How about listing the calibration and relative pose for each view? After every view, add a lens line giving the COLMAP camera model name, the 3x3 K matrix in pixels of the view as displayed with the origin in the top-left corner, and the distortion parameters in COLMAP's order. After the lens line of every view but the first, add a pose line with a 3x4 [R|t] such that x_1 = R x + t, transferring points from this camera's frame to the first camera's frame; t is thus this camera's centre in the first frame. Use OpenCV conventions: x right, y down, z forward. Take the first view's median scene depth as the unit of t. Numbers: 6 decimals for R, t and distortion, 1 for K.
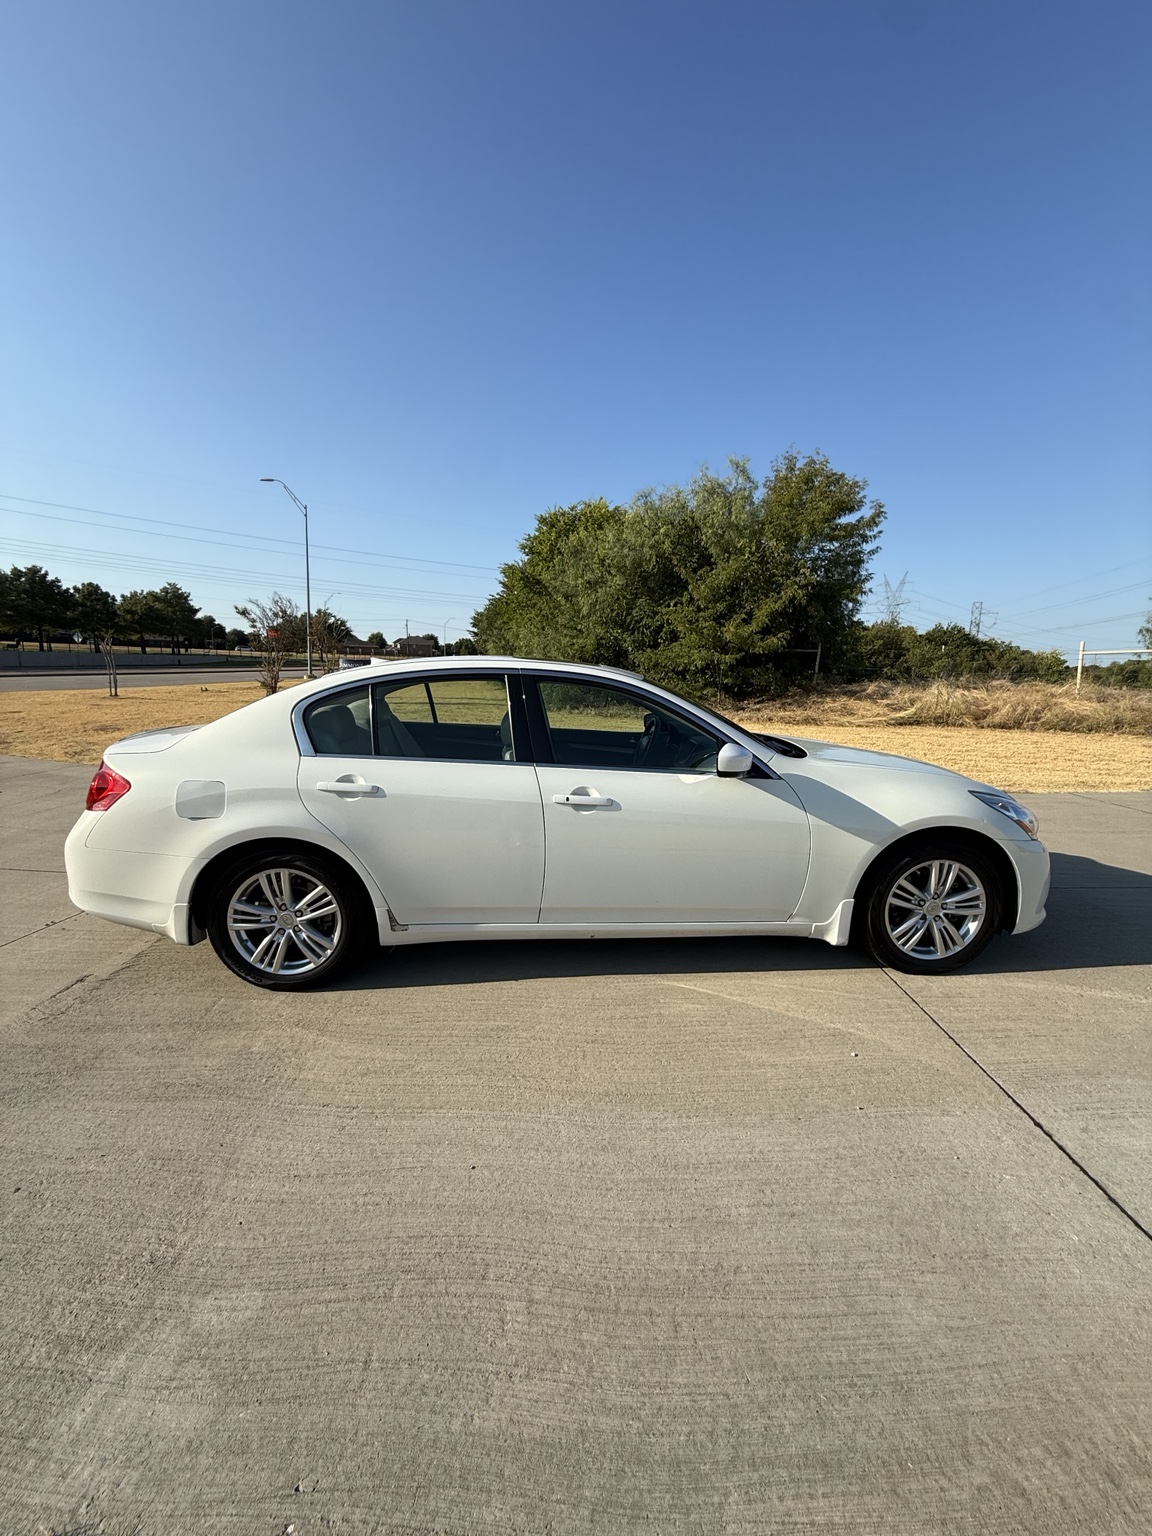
lens RADIAL K [[624.0, 0, 576.0], [0, 624.0, 768.0], [0, 0, 1]] dist [-0.002562, 0.000194]
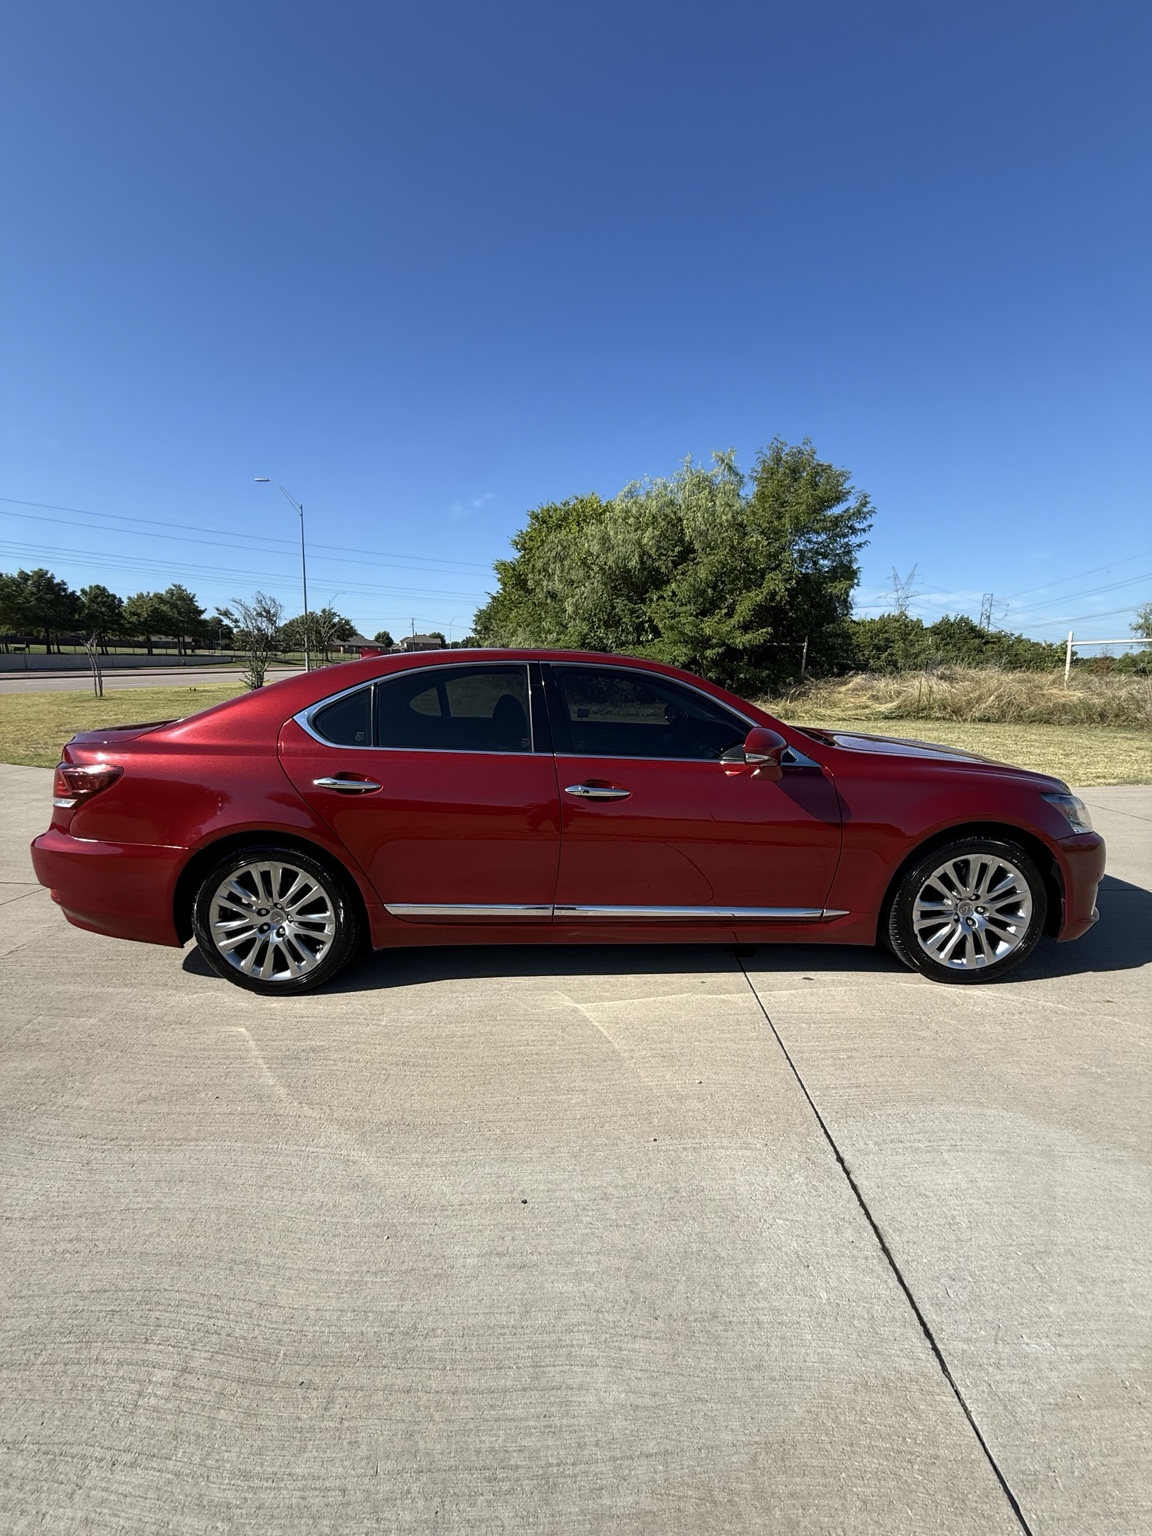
lens RADIAL K [[624.0, 0, 576.0], [0, 624.0, 768.0], [0, 0, 1]] dist [-0.002562, 0.000194]
pose [[0.999860, -0.008386, -0.014500, 0.037570], [0.008461, 0.999951, 0.005143, -0.001239], [0.014456, -0.005265, 0.999882, 0.008053]]
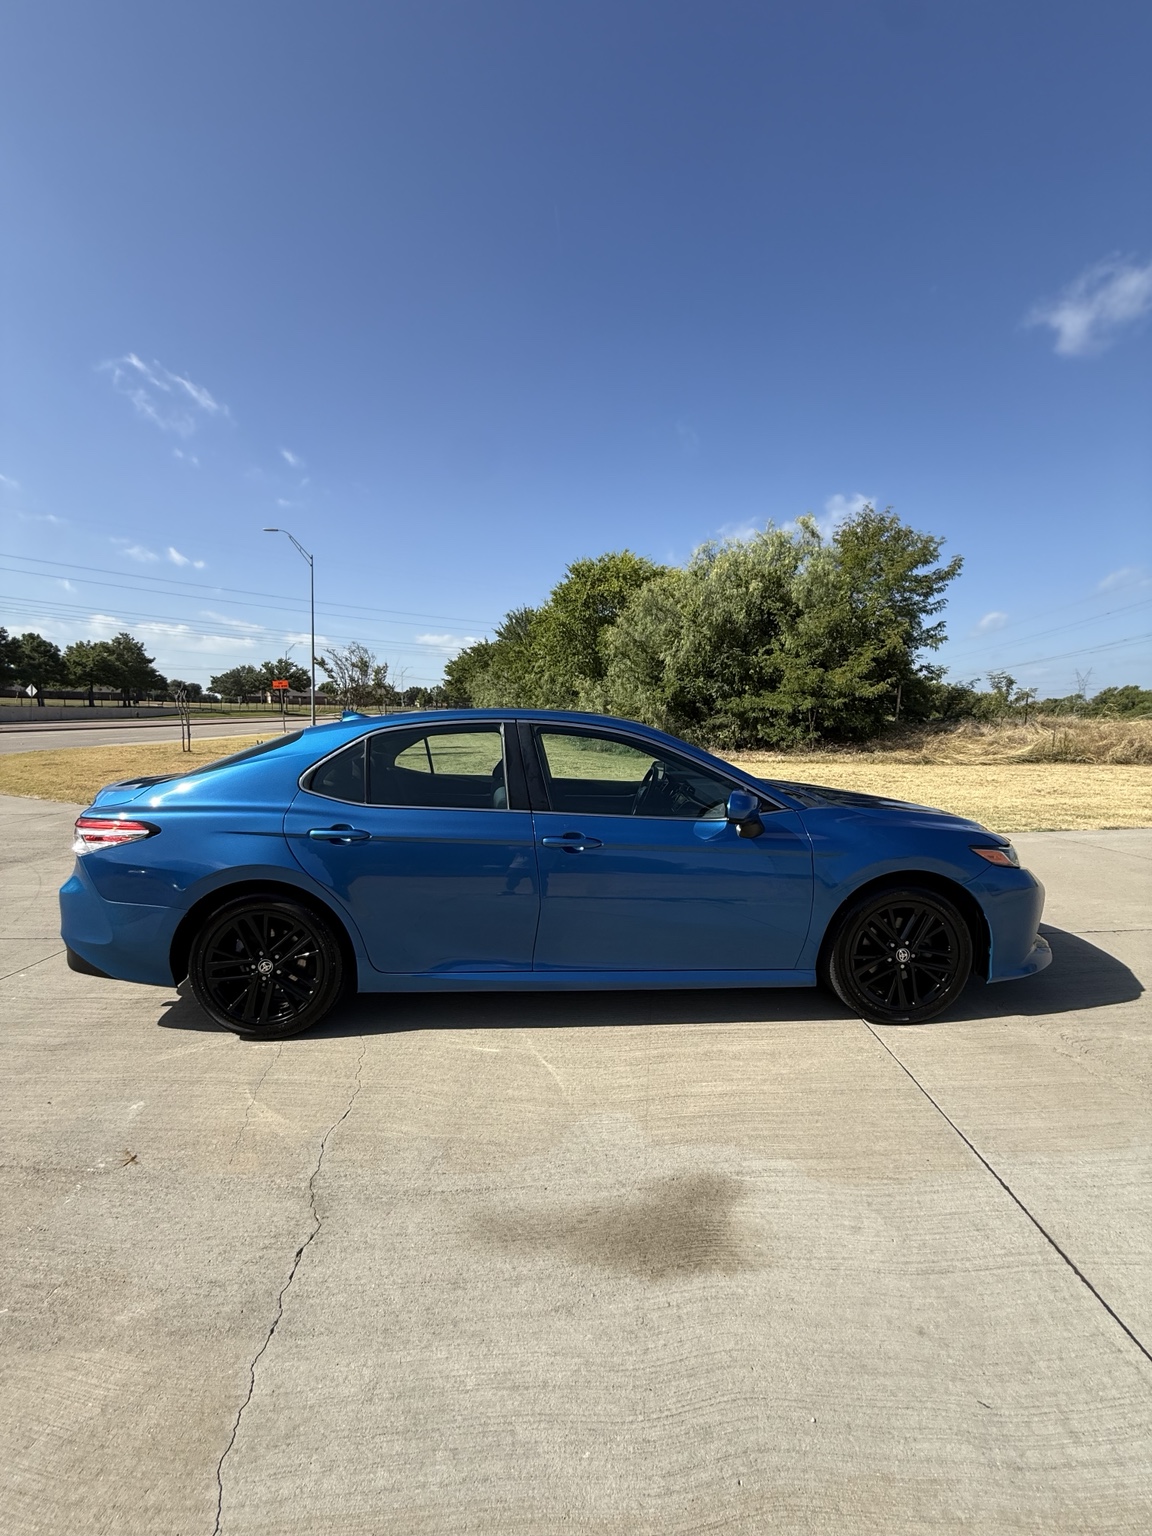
lens RADIAL K [[624.0, 0, 576.0], [0, 624.0, 768.0], [0, 0, 1]] dist [-0.002562, 0.000194]
pose [[0.995790, -0.023943, 0.088487, -0.232164], [0.030283, 0.997016, -0.071008, -0.006221], [-0.086523, 0.073389, 0.993543, 0.016287]]
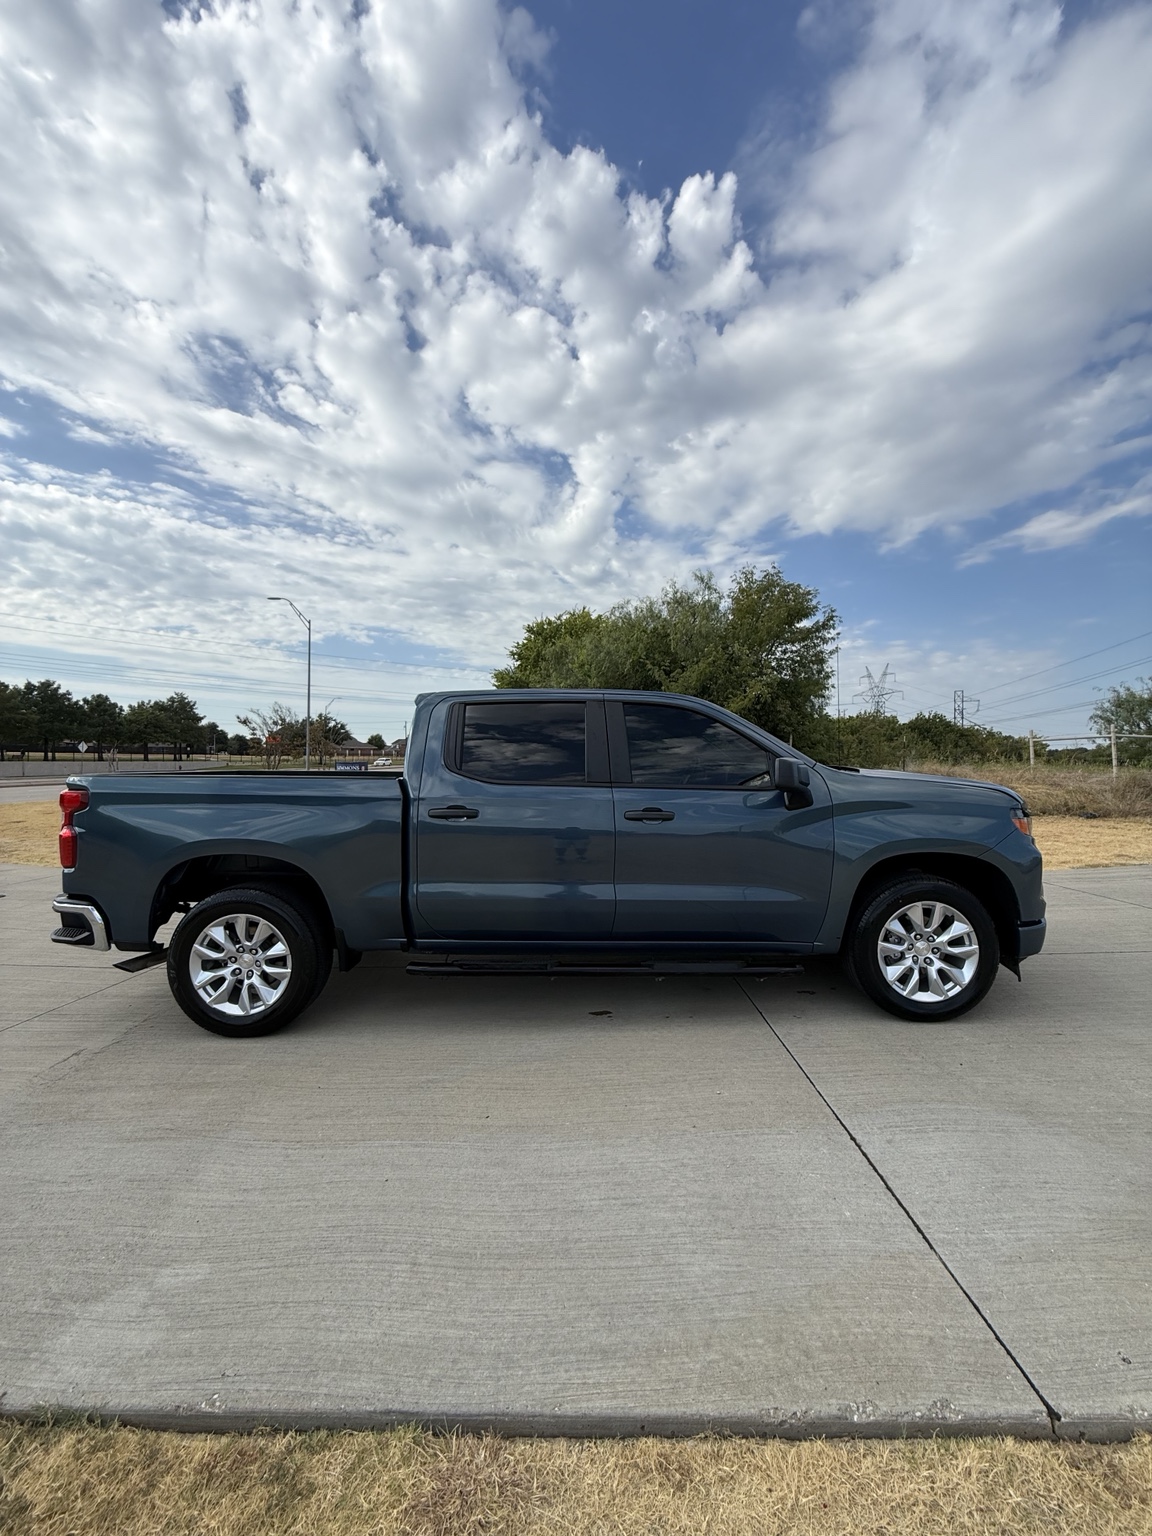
lens RADIAL K [[624.0, 0, 576.0], [0, 624.0, 768.0], [0, 0, 1]] dist [-0.002562, 0.000194]
pose [[0.999658, -0.025742, 0.004685, 0.021016], [0.026154, 0.988214, -0.150828, 0.002069], [-0.000747, 0.150898, 0.988549, -0.033267]]
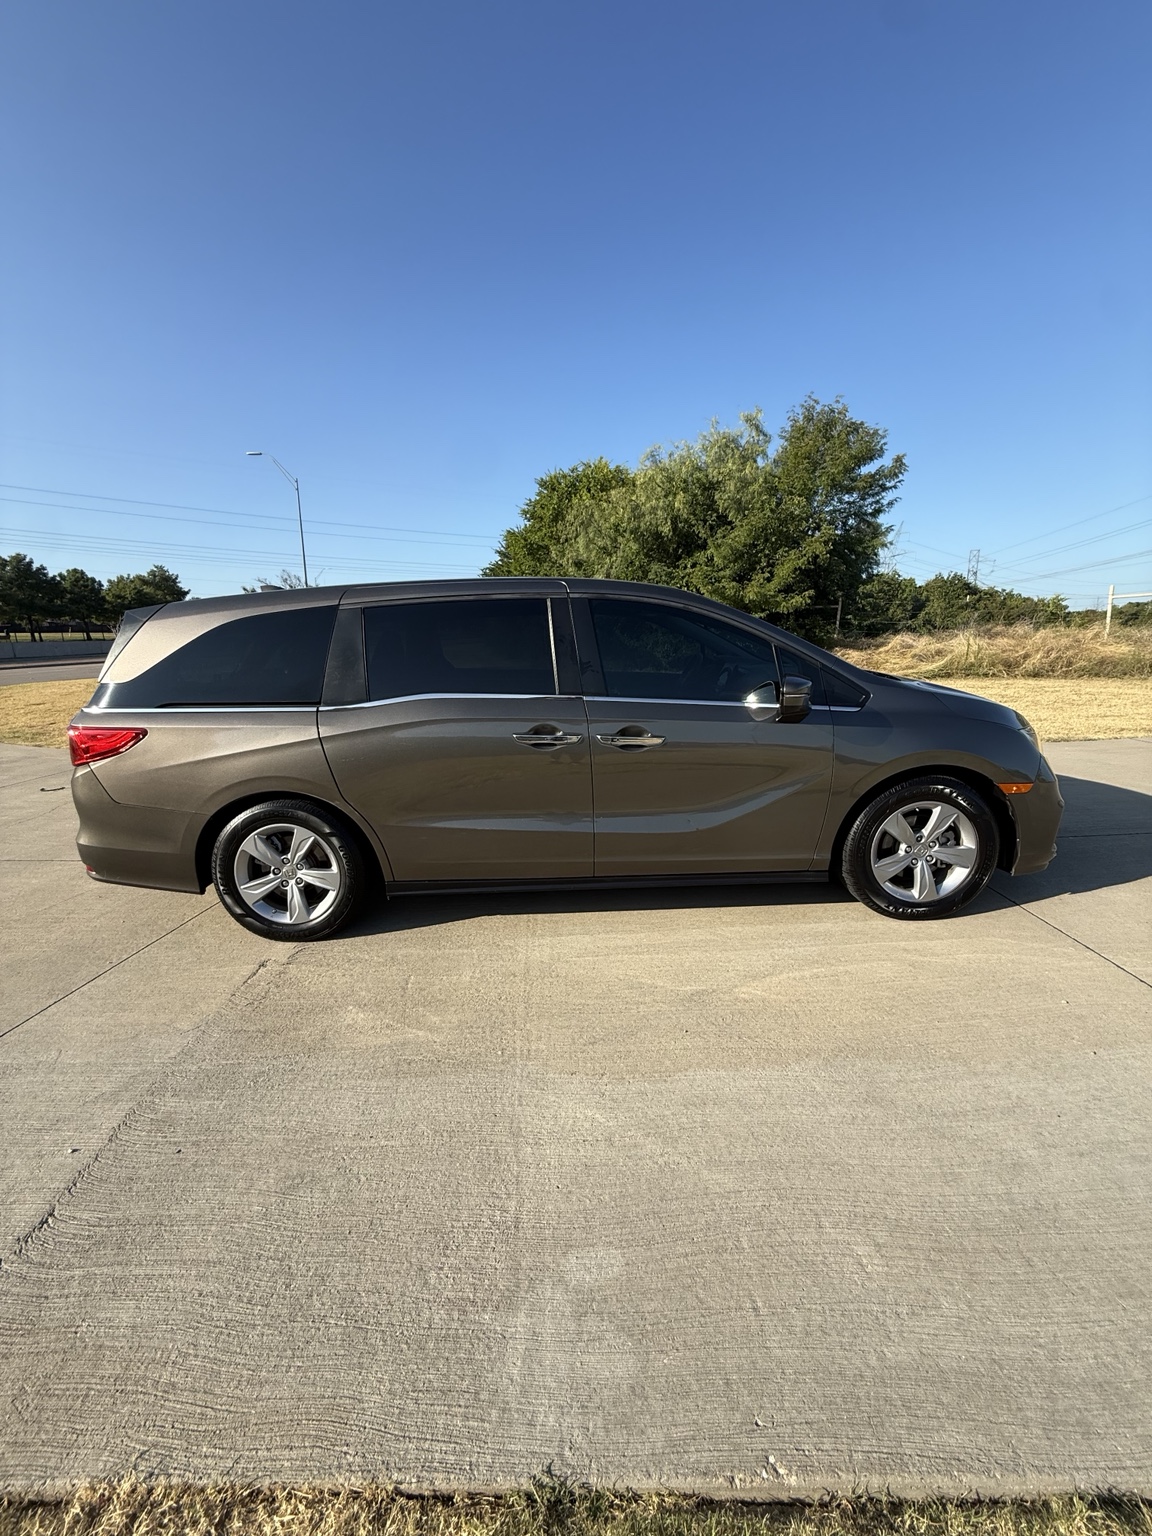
lens RADIAL K [[624.0, 0, 576.0], [0, 624.0, 768.0], [0, 0, 1]] dist [-0.002562, 0.000194]
pose [[0.999015, -0.044300, 0.002408, -0.039618], [0.044117, 0.997689, 0.051682, -0.001465], [-0.004692, -0.051525, 0.998661, -0.000065]]
